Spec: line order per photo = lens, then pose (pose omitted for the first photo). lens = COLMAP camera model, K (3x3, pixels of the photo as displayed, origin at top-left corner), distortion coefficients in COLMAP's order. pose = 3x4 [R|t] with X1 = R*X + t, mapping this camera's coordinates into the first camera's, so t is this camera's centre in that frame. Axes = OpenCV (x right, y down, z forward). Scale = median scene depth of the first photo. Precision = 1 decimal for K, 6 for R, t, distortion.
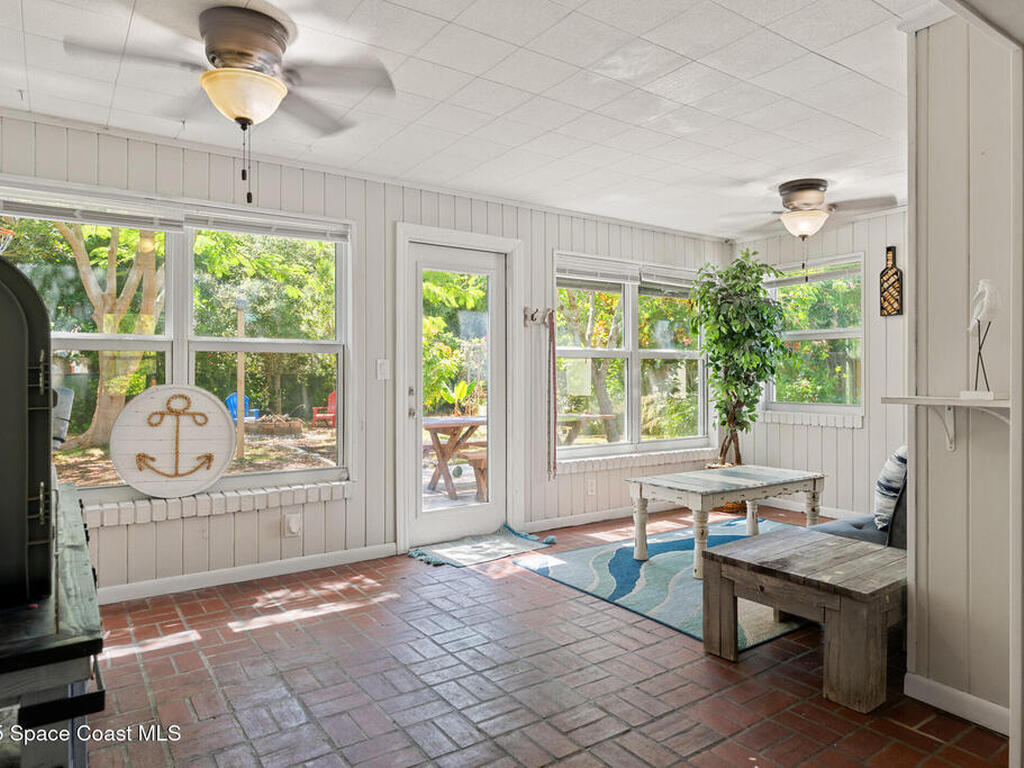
lens RADIAL K [[677.7, 0, 512.0], [0, 677.7, 384.0], [0, 0, 1]] dist [-0.001457, -0.000521]
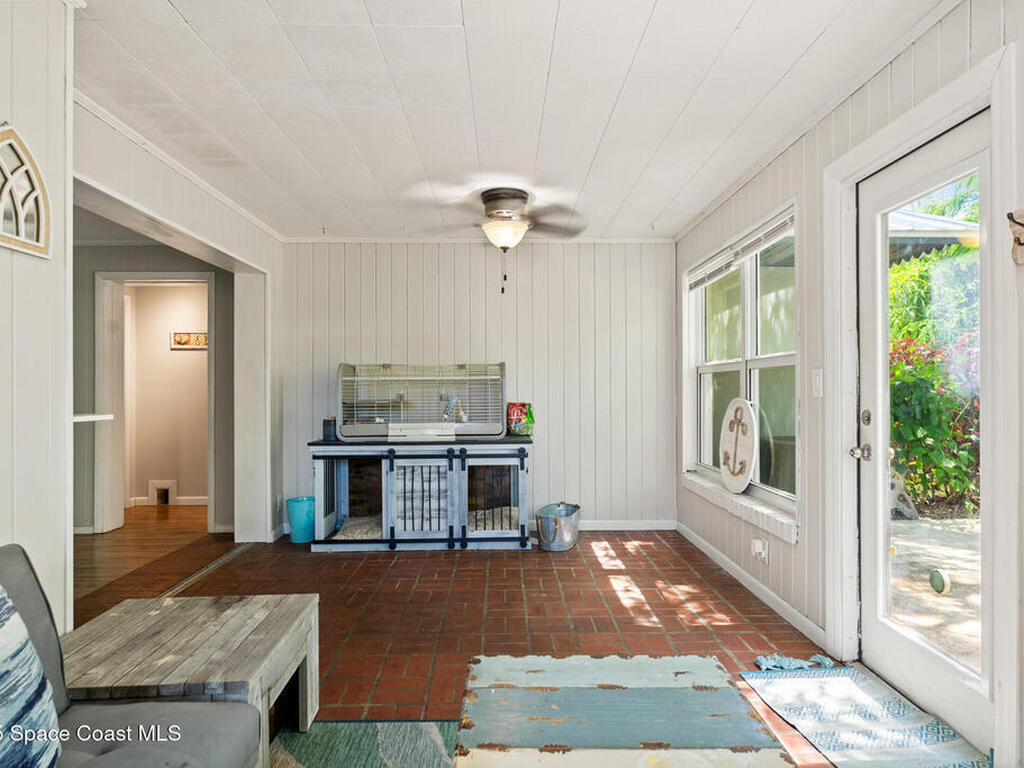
lens RADIAL K [[579.5, 0, 512.0], [0, 579.5, 384.0], [0, 0, 1]] dist [0.001130, 0.000265]
pose [[-0.558114, -0.006362, -0.829740, 0.687170], [-0.004862, 0.999979, -0.004397, -0.026412], [0.829750, 0.001581, -0.558133, 1.457216]]
